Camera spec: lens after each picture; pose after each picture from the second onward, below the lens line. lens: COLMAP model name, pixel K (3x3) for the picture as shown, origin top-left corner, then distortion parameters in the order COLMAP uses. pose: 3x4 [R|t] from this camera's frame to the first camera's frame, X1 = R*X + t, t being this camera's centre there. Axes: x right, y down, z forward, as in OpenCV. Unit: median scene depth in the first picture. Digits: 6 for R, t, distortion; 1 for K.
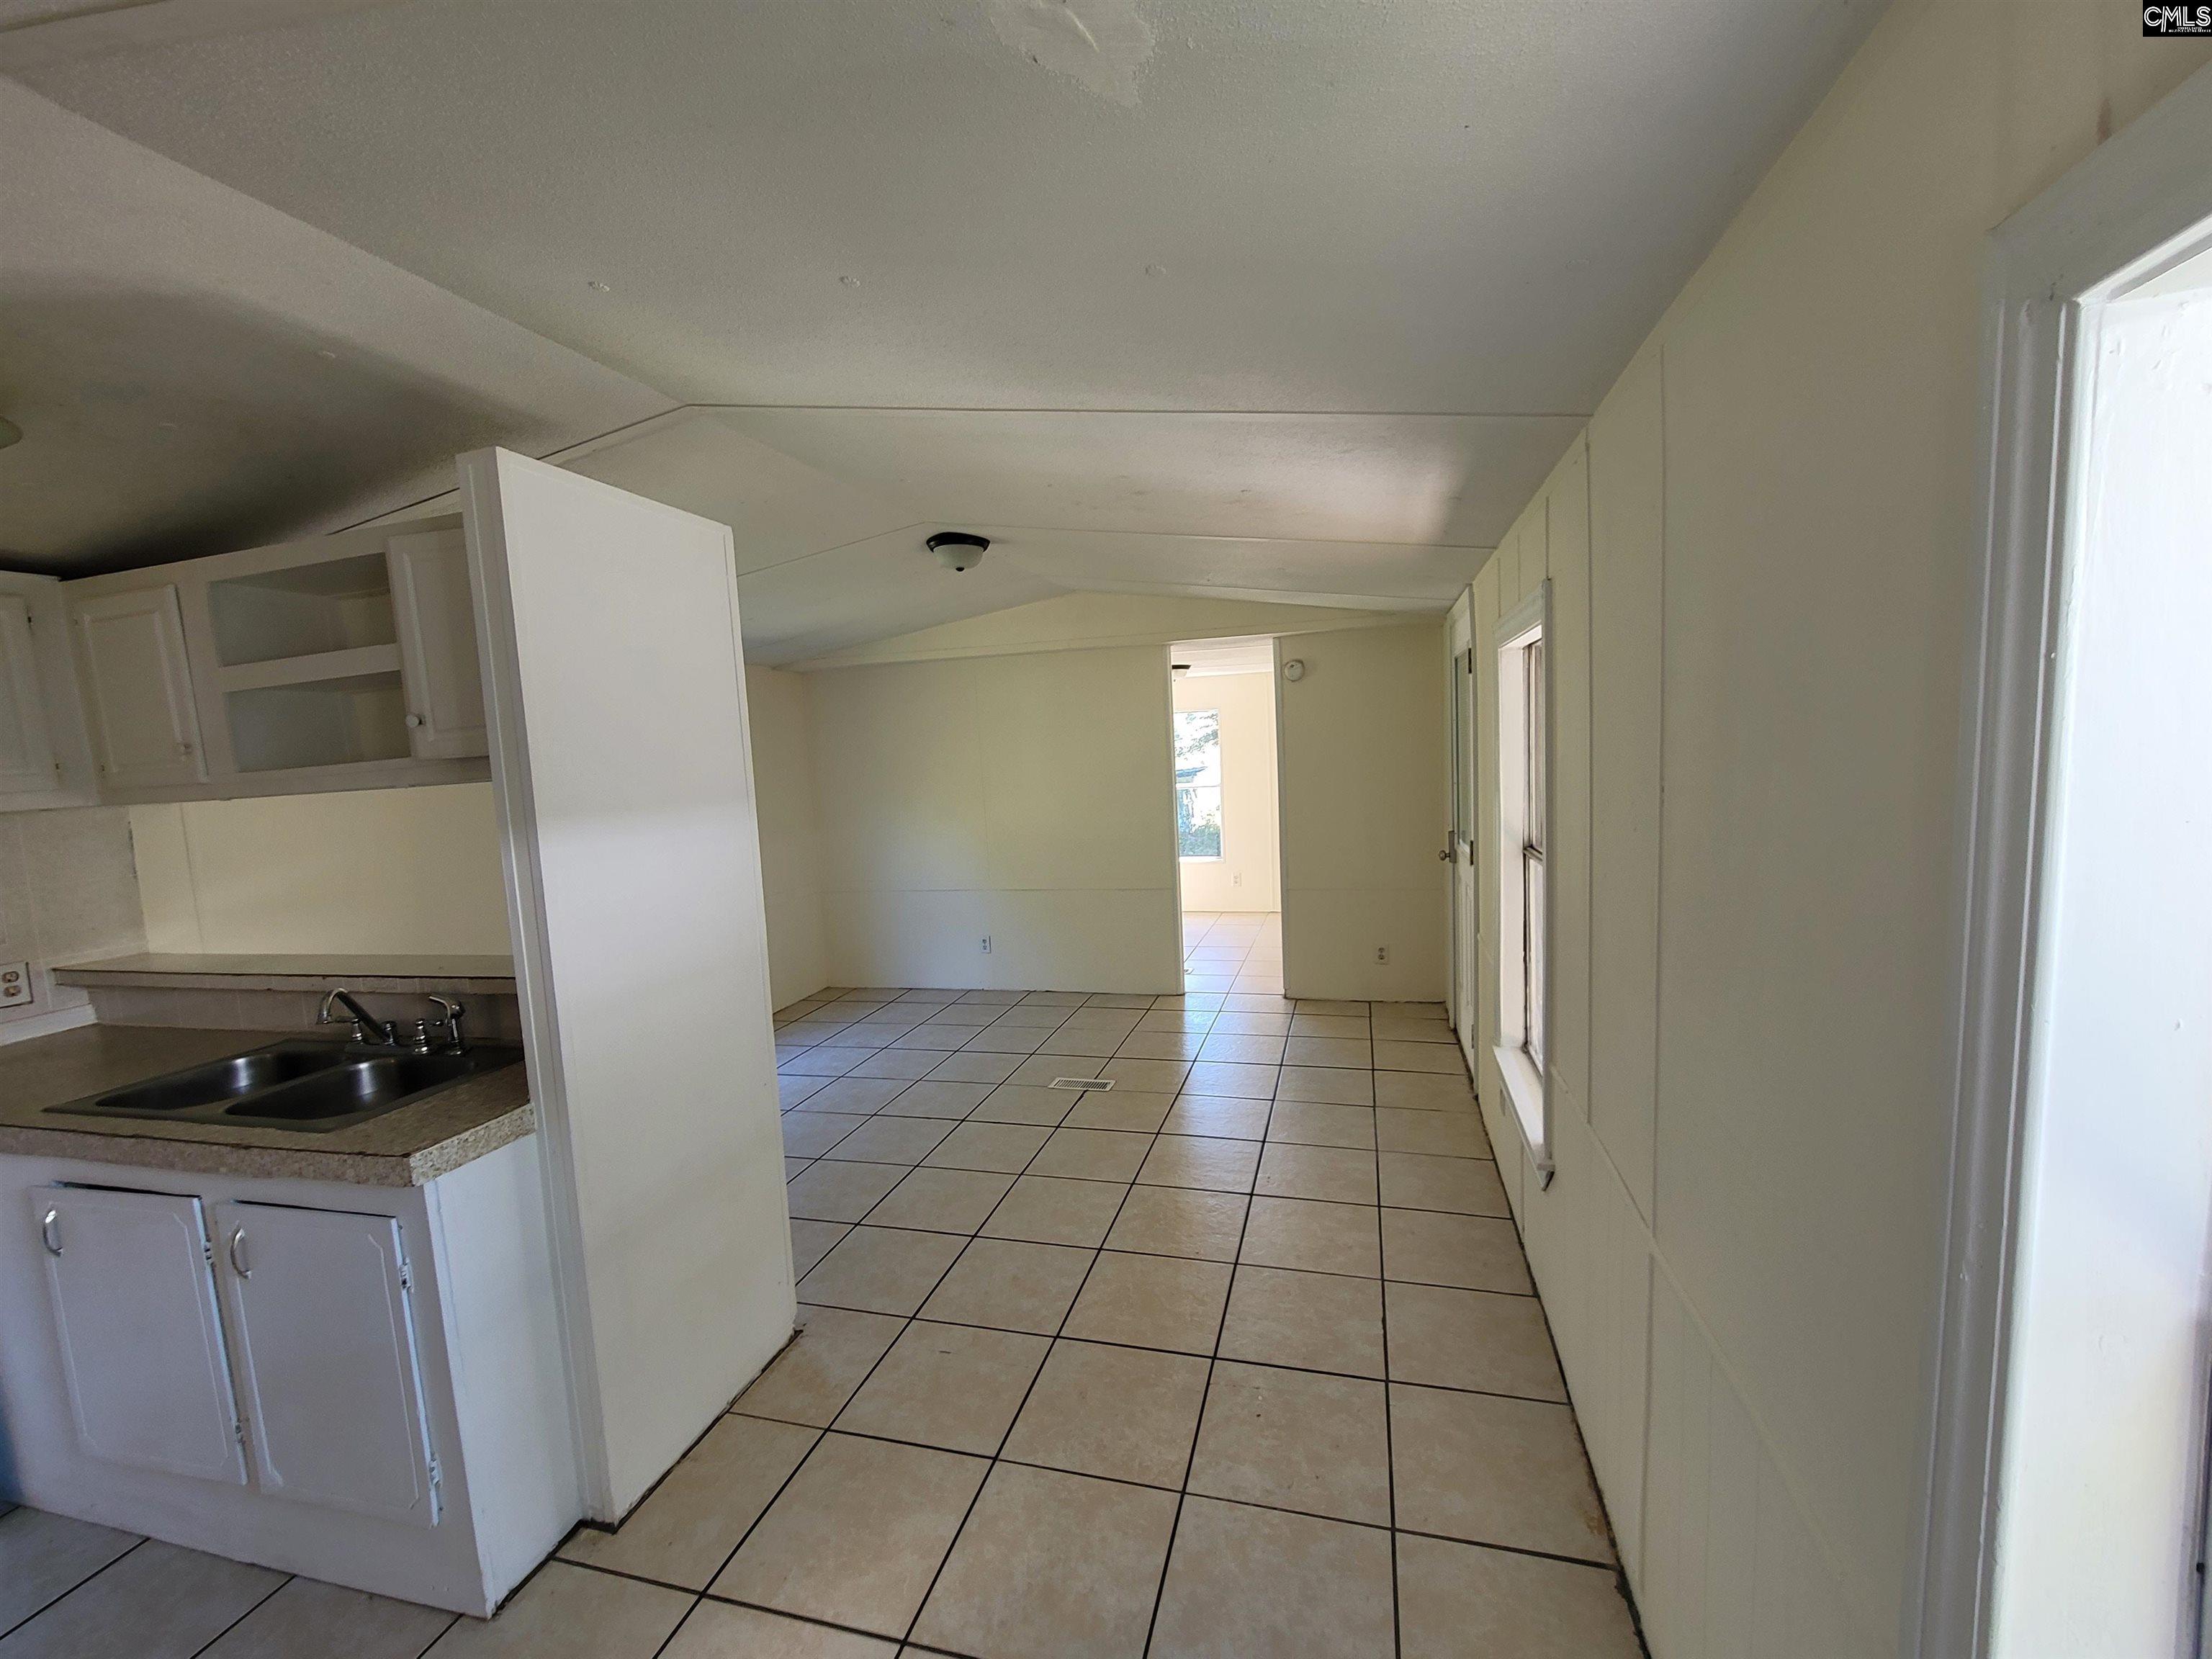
lens RADIAL K [[896.1, 0, 1122.0], [0, 896.1, 843.0], [0, 0, 1]] dist [-0.008926, -0.001190]
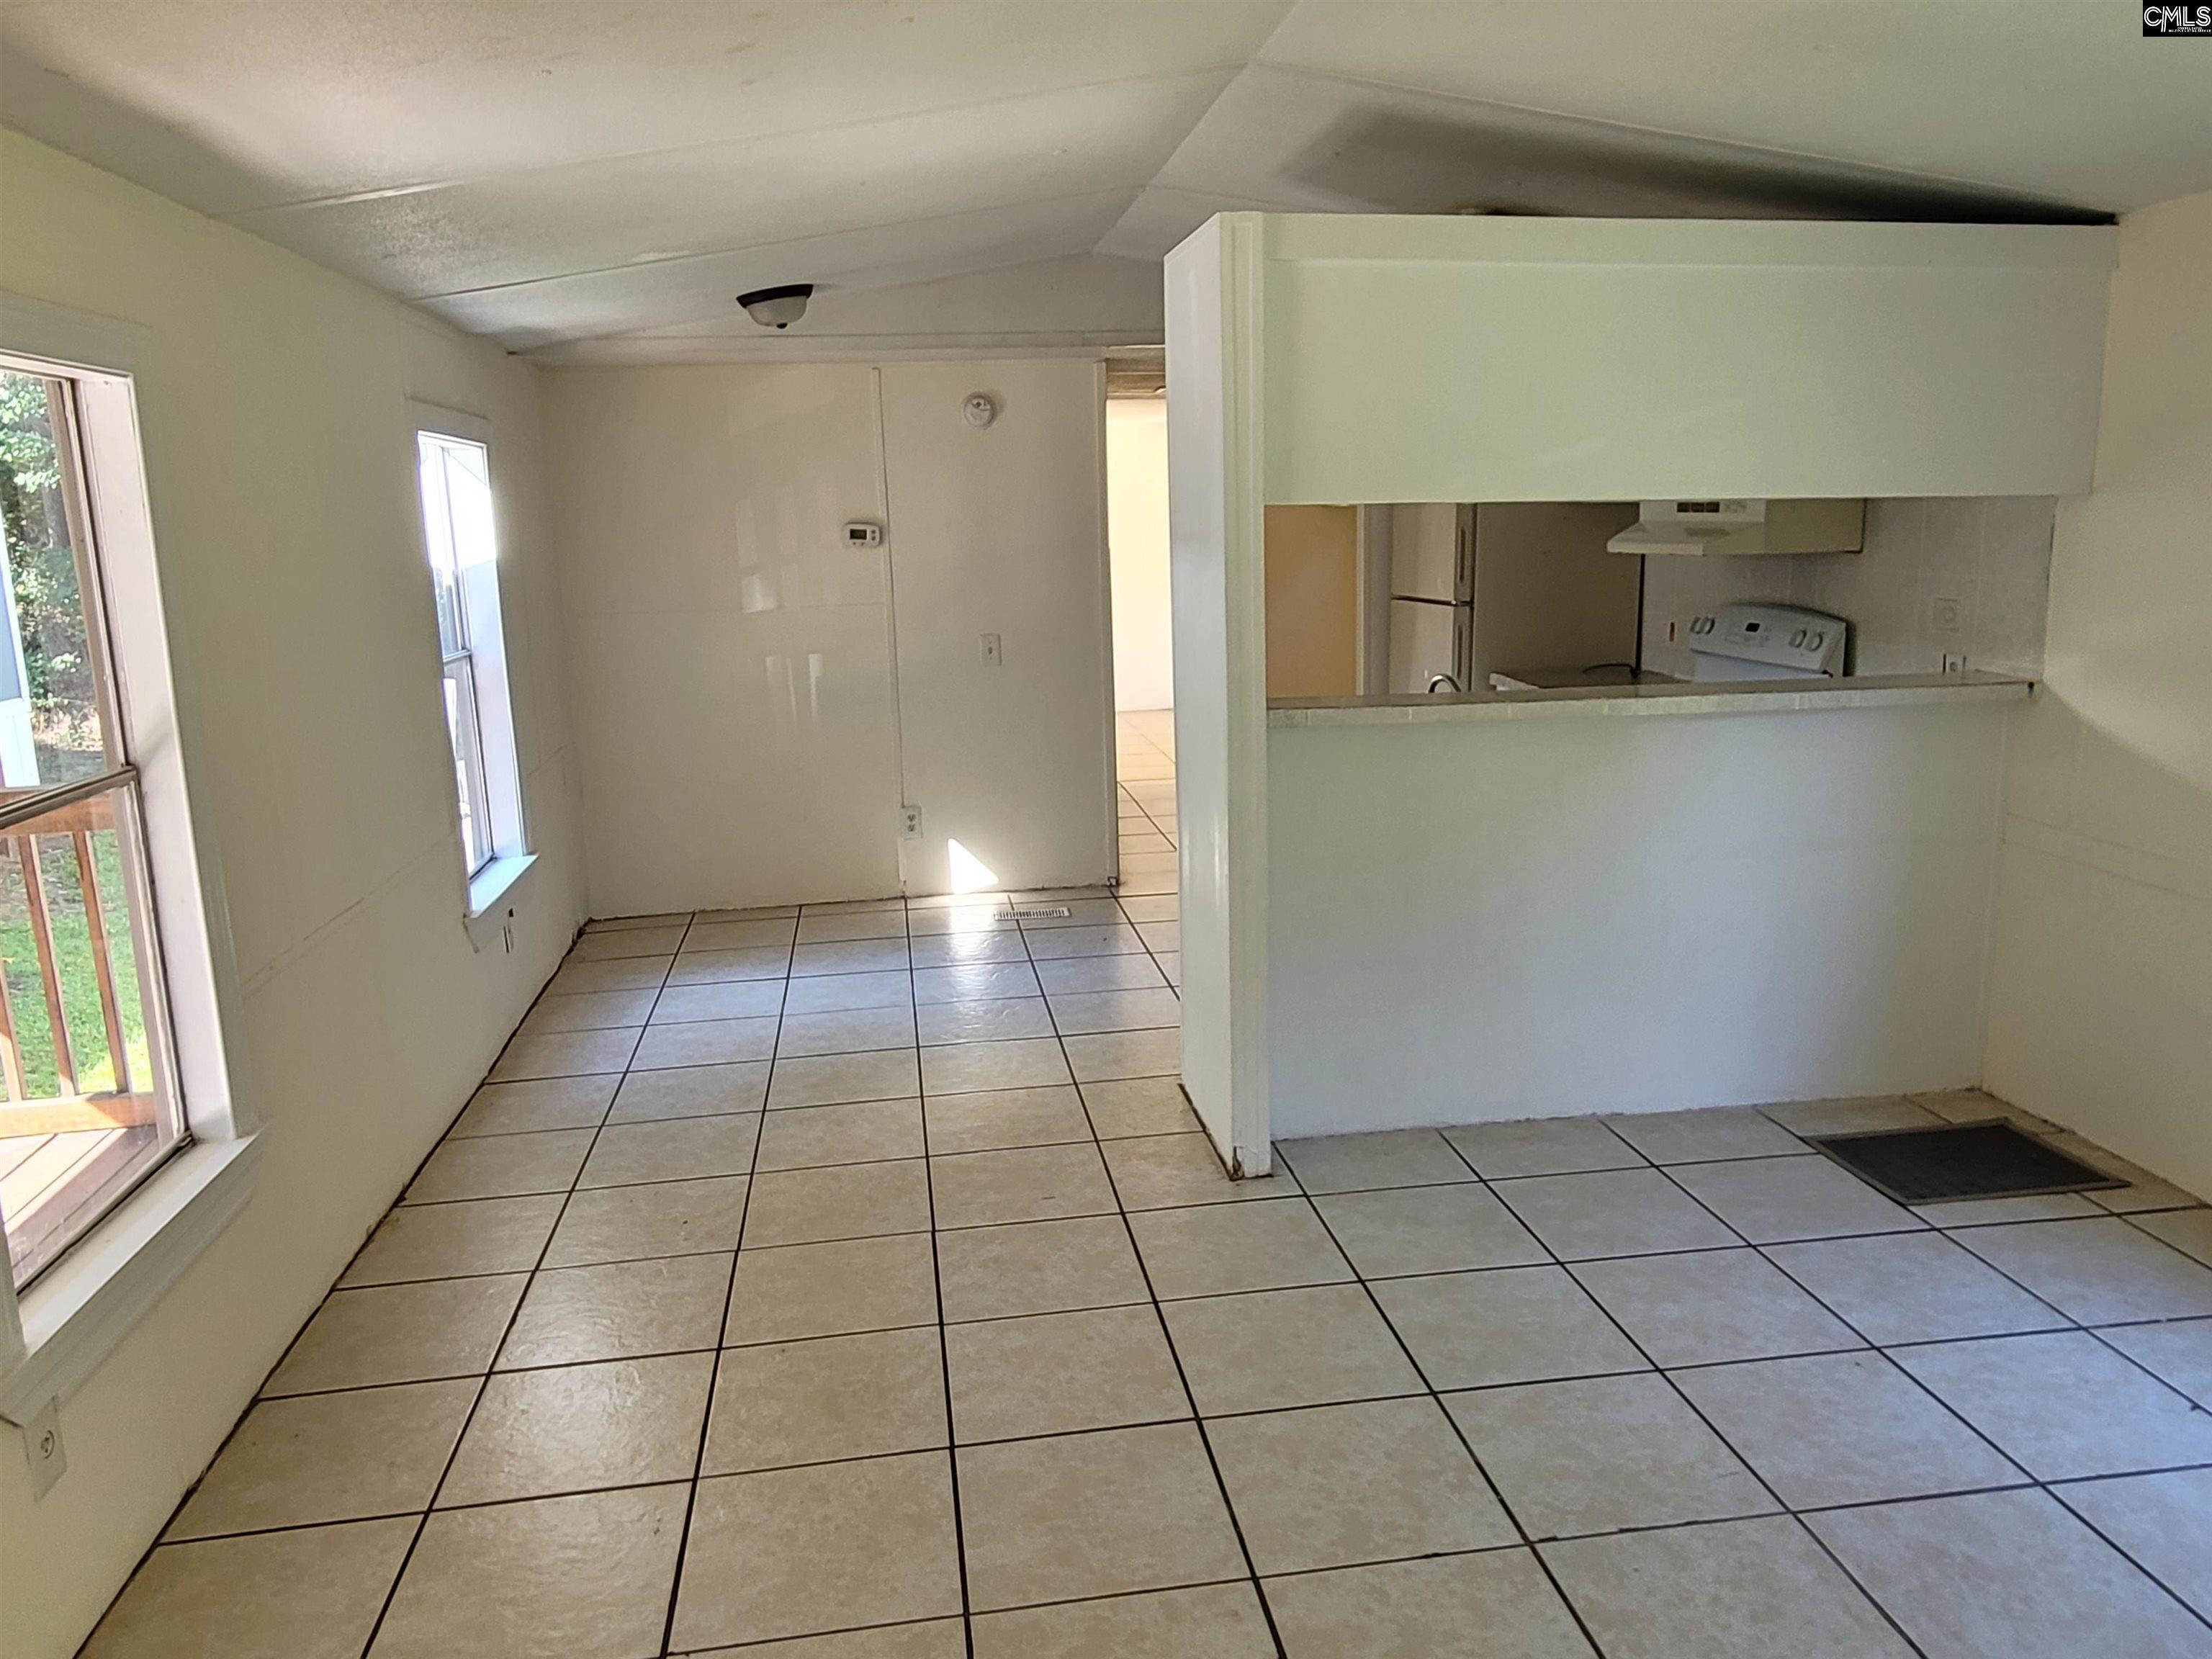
lens RADIAL K [[1579.2, 0, 1110.7], [0, 1579.2, 826.1], [0, 0, 1]] dist [-0.000857, -0.000427]
pose [[-0.917452, 0.148874, -0.368941, 0.289911], [0.028912, 0.949845, 0.311382, -0.283988], [0.396794, 0.275011, -0.875742, 2.502022]]
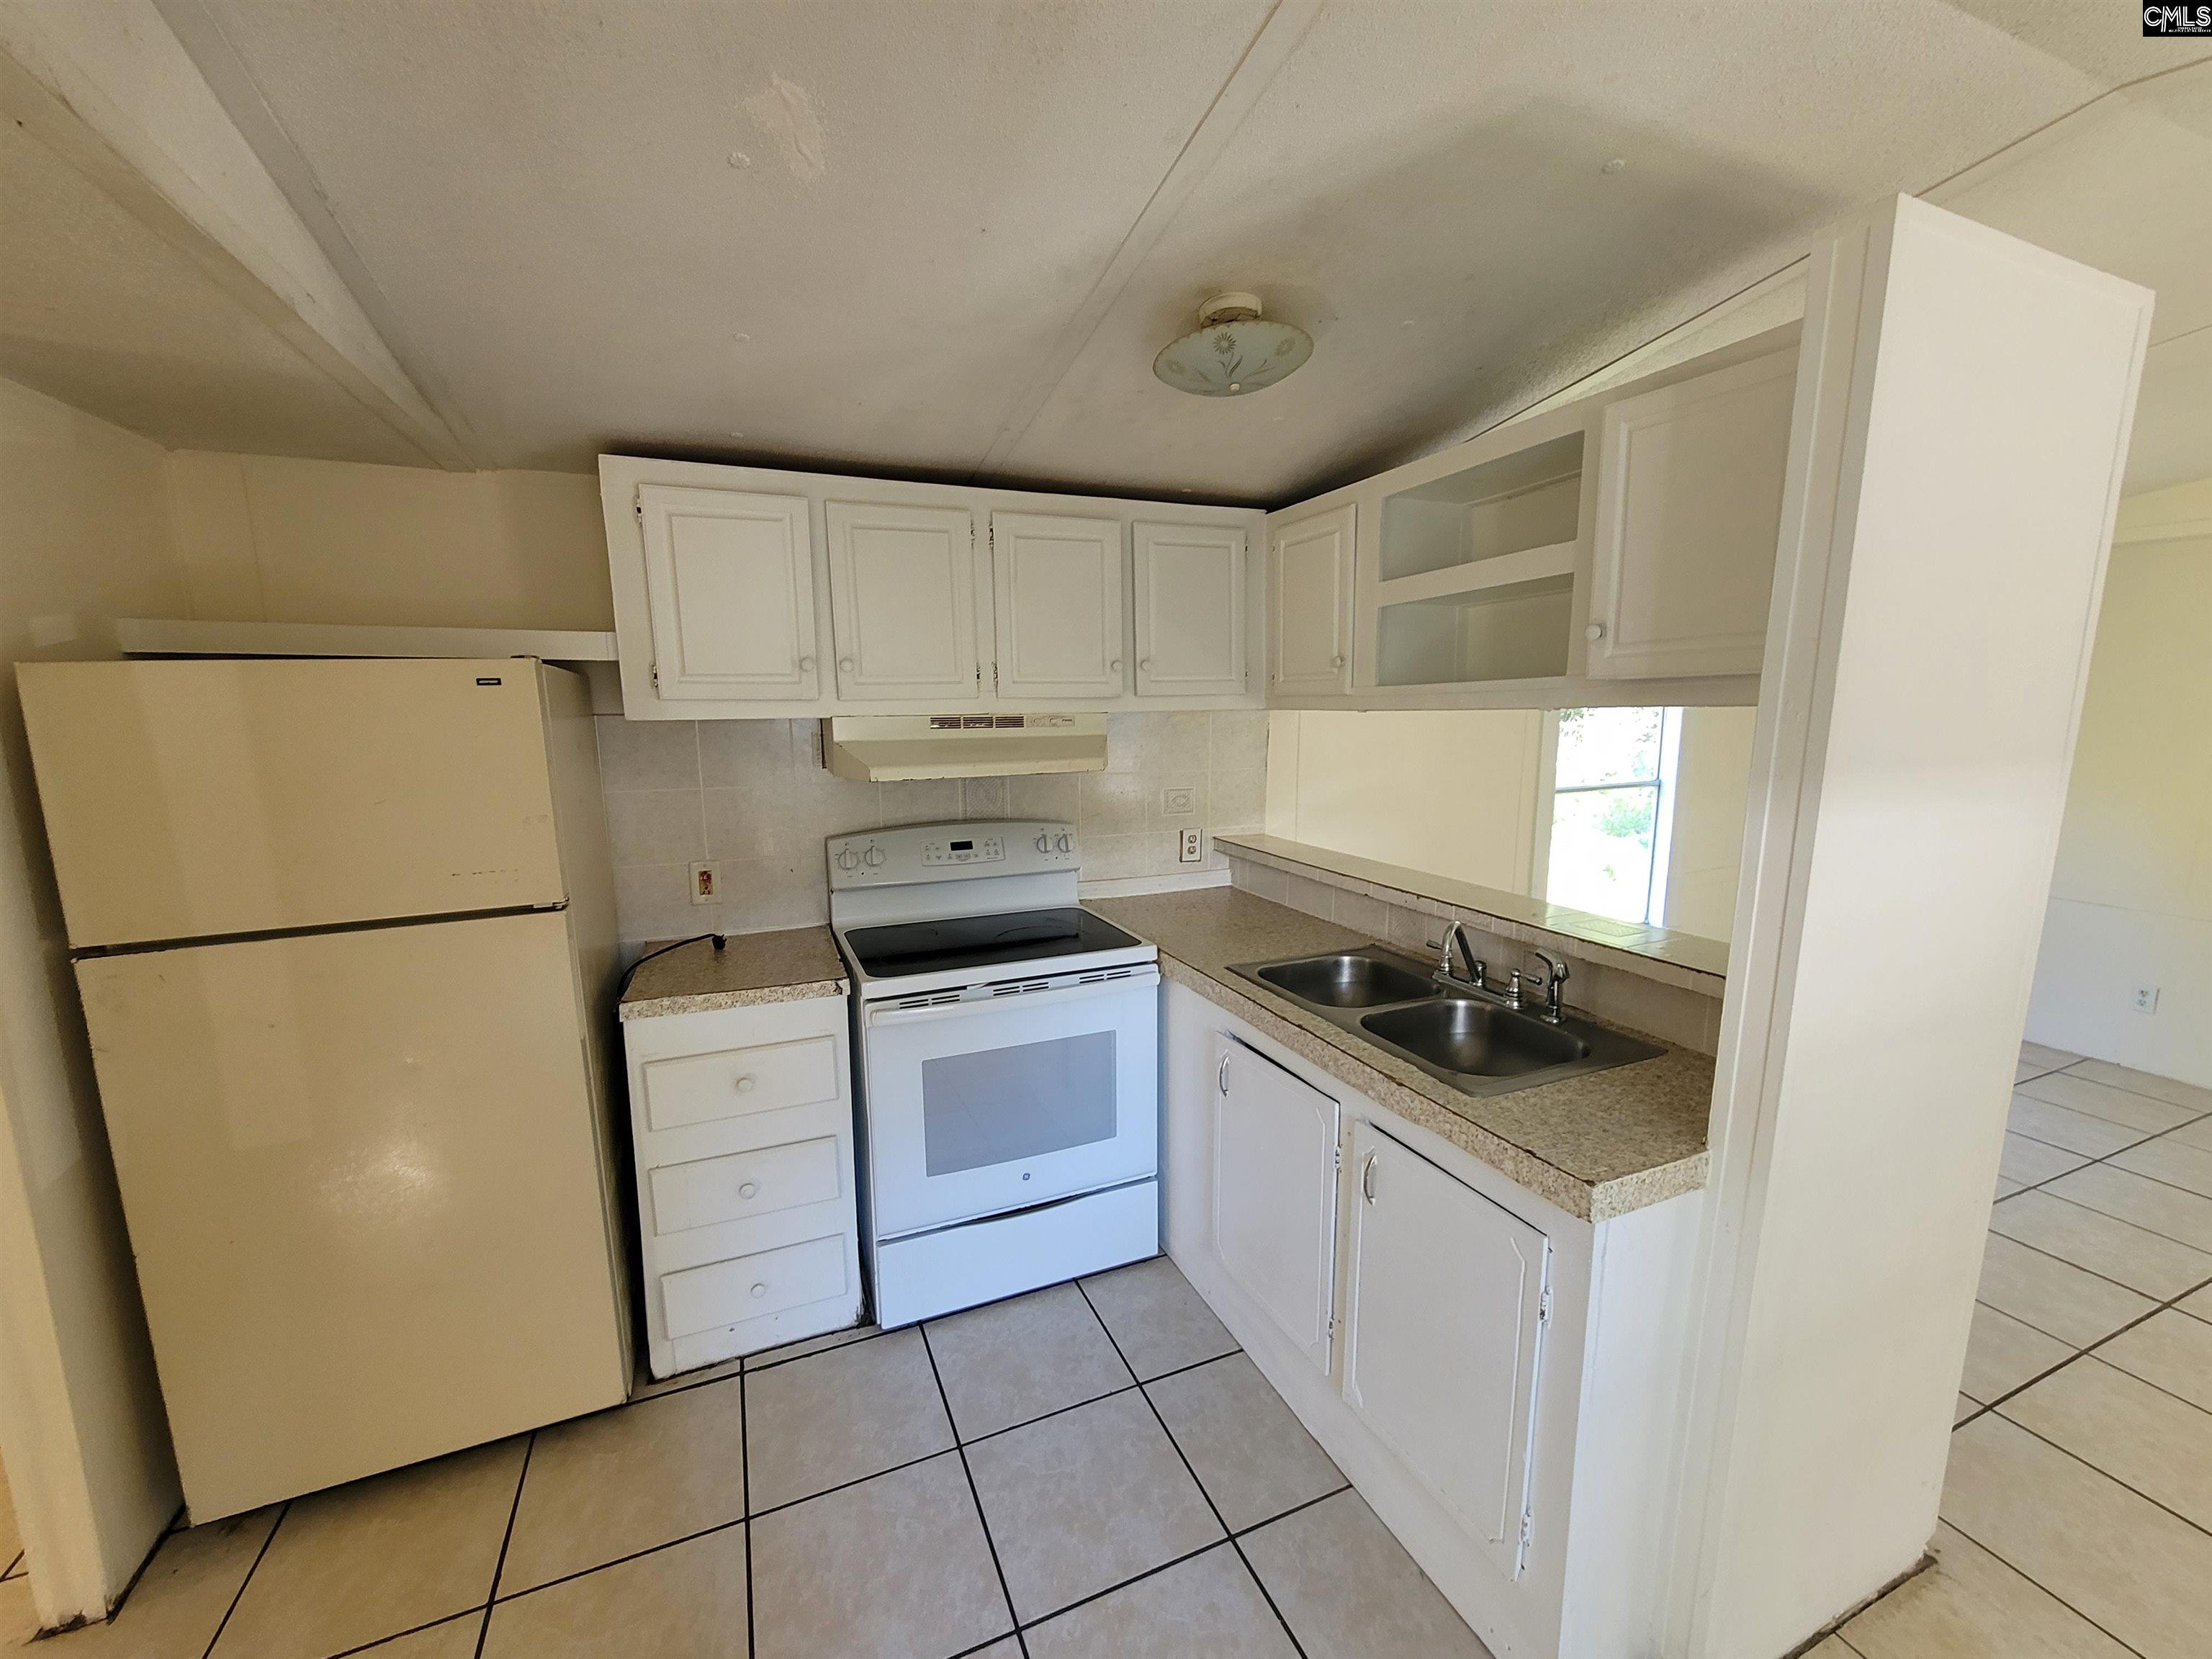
lens RADIAL K [[896.1, 0, 1113.0], [0, 896.1, 839.3], [0, 0, 1]] dist [-0.008926, -0.001190]
pose [[0.602791, 0.169055, -0.779784, -0.354799], [-0.105316, 0.985604, 0.132265, -0.009169], [0.790918, 0.002396, 0.611917, 0.124629]]
